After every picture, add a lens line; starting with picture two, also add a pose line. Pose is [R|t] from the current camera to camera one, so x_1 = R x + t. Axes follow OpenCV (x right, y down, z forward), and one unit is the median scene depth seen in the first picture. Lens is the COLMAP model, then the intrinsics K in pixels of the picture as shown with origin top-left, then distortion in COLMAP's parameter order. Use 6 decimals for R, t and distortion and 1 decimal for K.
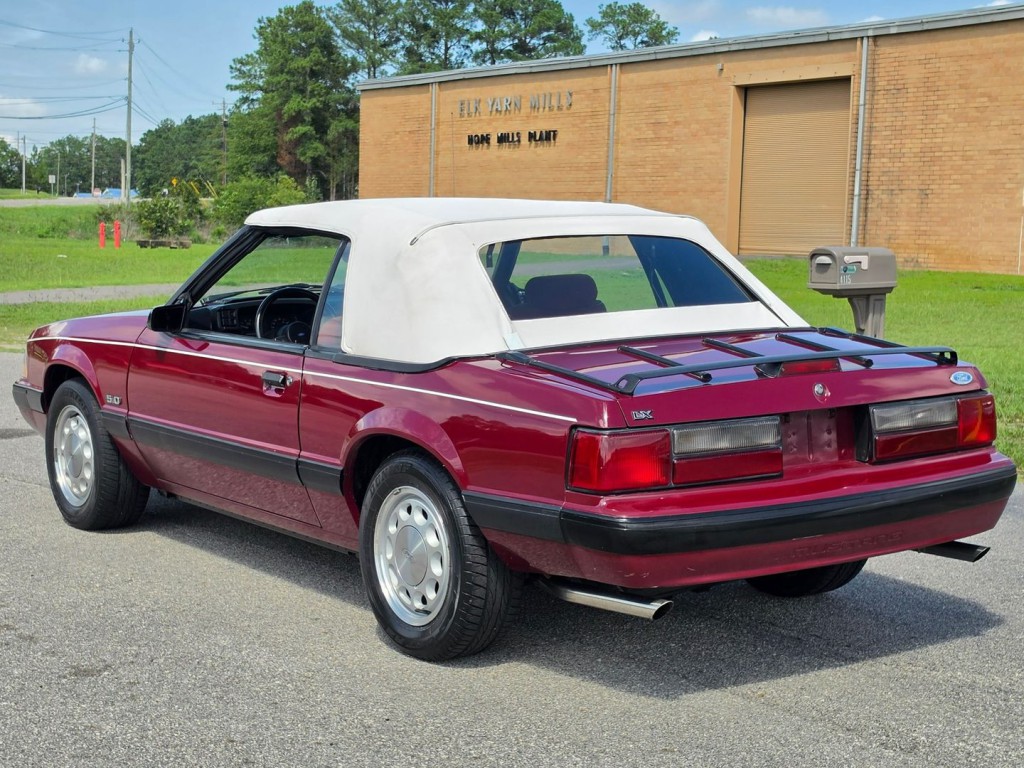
lens RADIAL K [[1796.7, 0, 507.3], [0, 1796.7, 403.1], [0, 0, 1]] dist [0.140019, 0.000000]
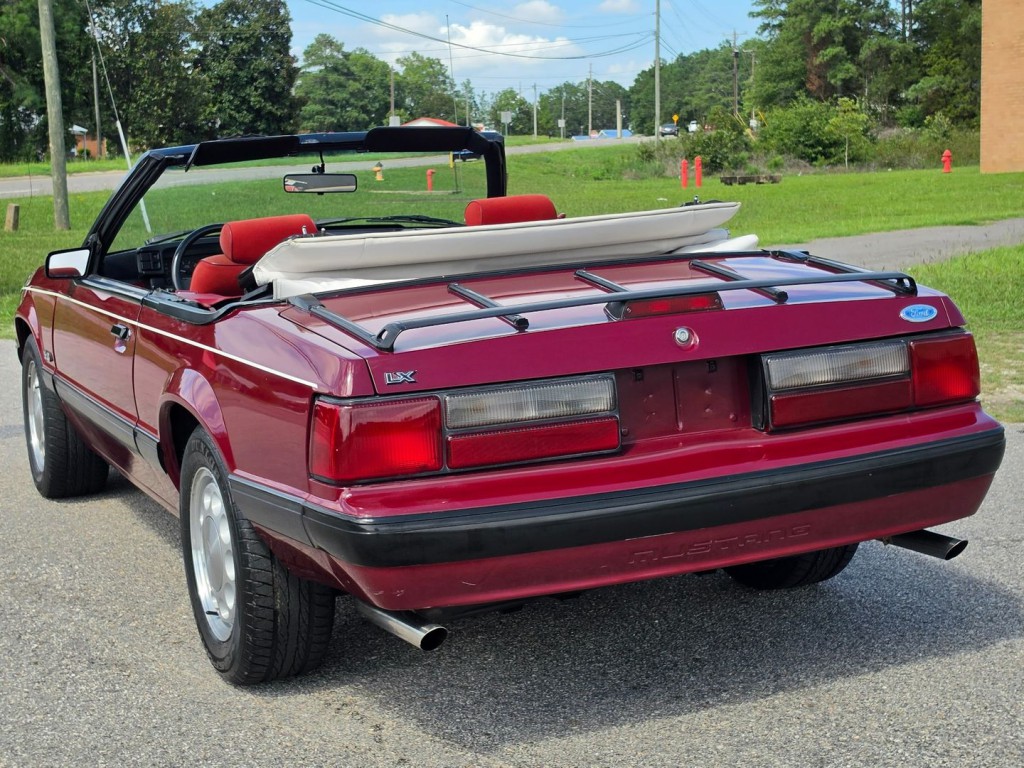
lens RADIAL K [[1705.8, 0, 516.2], [0, 1705.8, 368.4], [0, 0, 1]] dist [0.167255, 0.000000]
pose [[0.965128, -0.019792, -0.261028, -0.087119], [0.026288, 0.999425, 0.021419, -0.016662], [0.260454, -0.027534, 0.965094, 0.154567]]
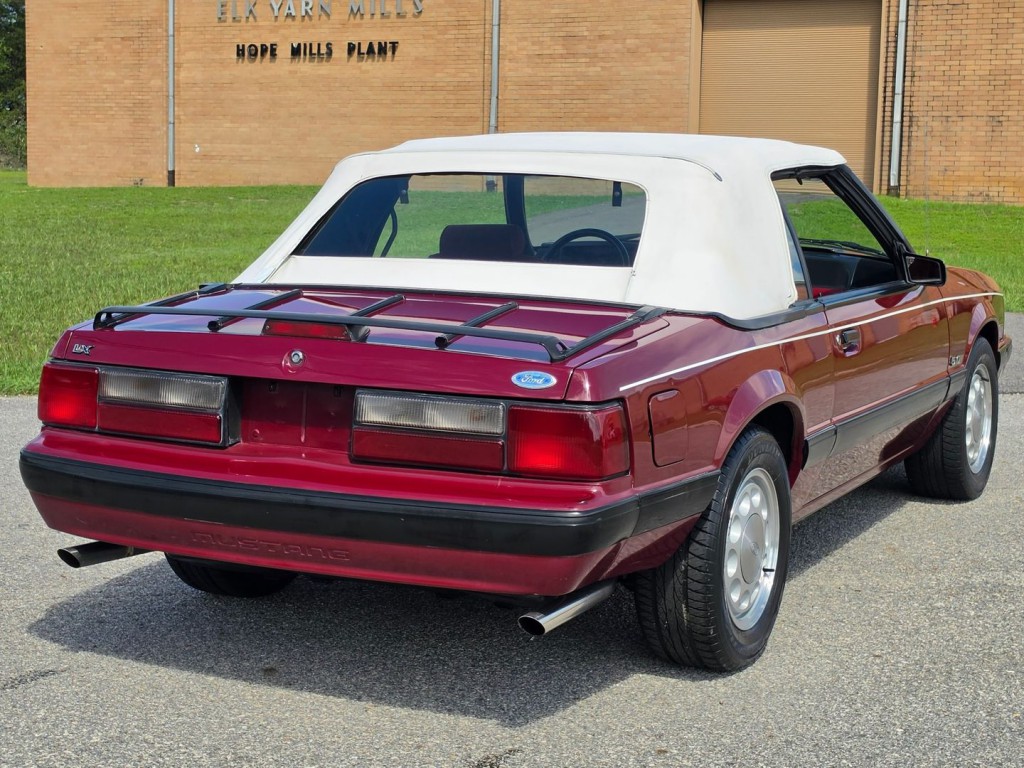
lens RADIAL K [[1802.3, 0, 503.7], [0, 1802.3, 381.0], [0, 0, 1]] dist [0.126475, 0.000000]
pose [[0.886358, -0.075004, 0.456885, -0.284707], [0.056211, 0.996924, 0.054609, -0.033238], [-0.459575, -0.022721, 0.887848, 0.201041]]
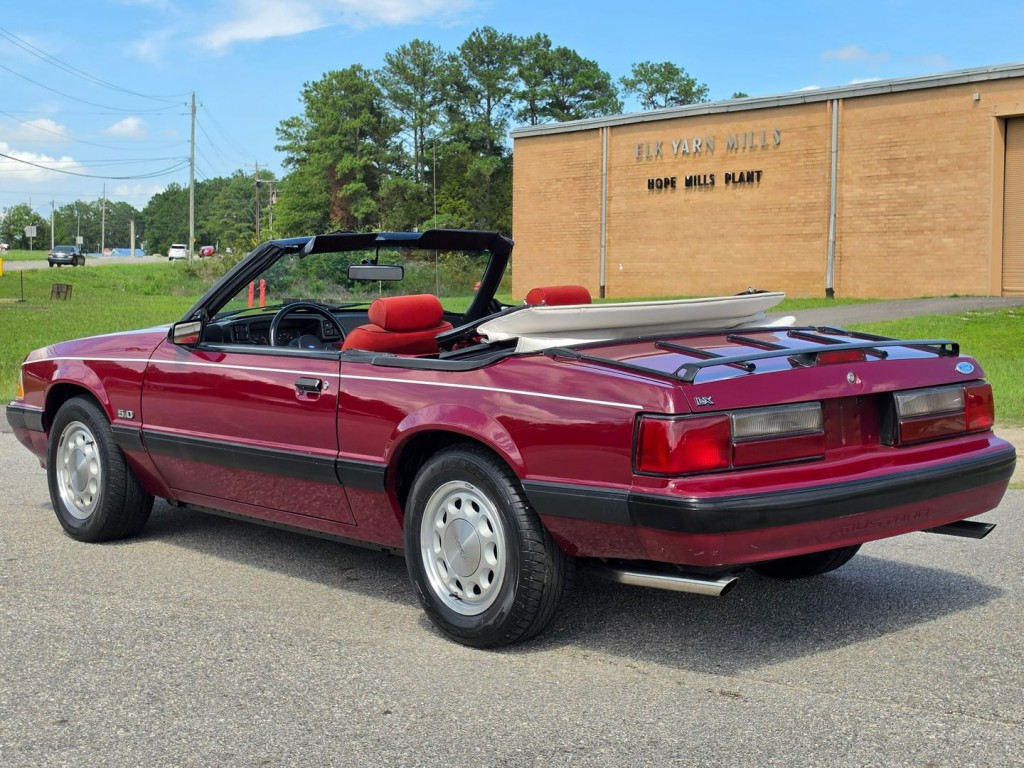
lens RADIAL K [[1619.0, 0, 523.2], [0, 1619.0, 374.1], [0, 0, 1]] dist [0.115799, 0.000000]
pose [[0.999022, -0.022307, 0.038183, -0.117338], [0.023693, 0.999063, -0.036231, -0.013926], [-0.037339, 0.037100, 0.998614, 0.132599]]
